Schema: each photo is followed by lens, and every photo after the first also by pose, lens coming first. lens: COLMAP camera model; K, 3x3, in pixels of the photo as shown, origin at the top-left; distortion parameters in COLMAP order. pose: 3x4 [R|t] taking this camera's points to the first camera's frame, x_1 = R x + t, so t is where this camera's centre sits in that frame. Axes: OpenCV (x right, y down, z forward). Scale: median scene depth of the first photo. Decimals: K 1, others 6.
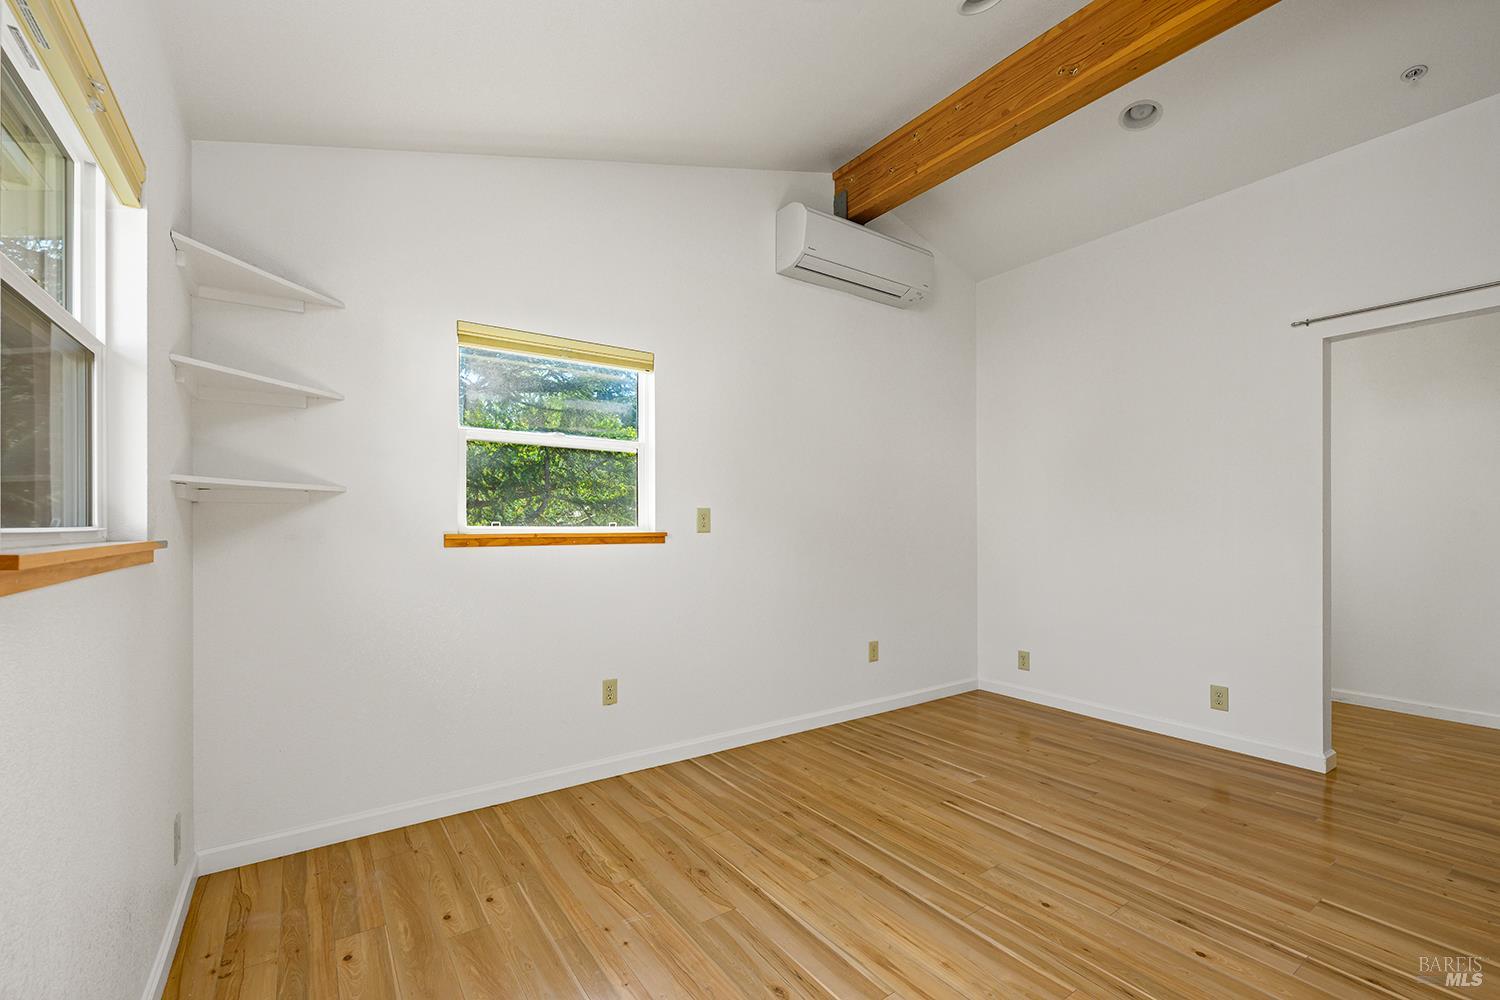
lens RADIAL K [[627.5, 0, 767.2], [0, 627.5, 525.7], [0, 0, 1]] dist [0.000122, -0.000210]
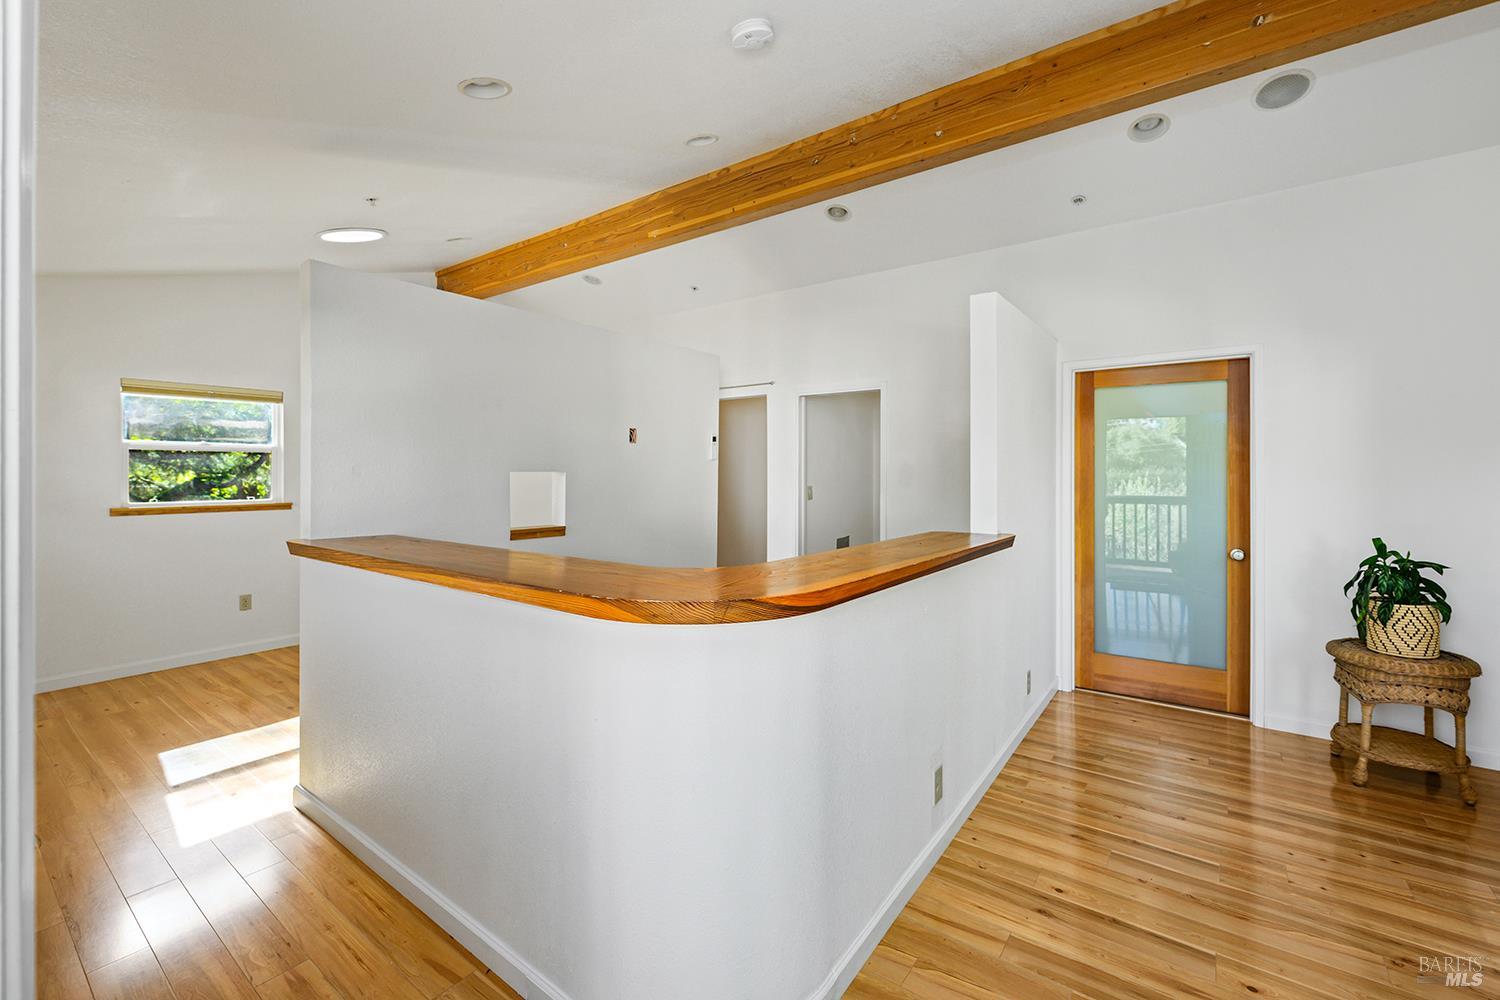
lens RADIAL K [[604.8, 0, 773.4], [0, 604.8, 473.5], [0, 0, 1]] dist [0.000558, -0.000185]
pose [[0.943985, 0.002947, 0.329974, 0.510291], [-0.002517, 0.999995, -0.001731, -0.067072], [-0.329978, 0.000803, 0.943988, -0.906780]]
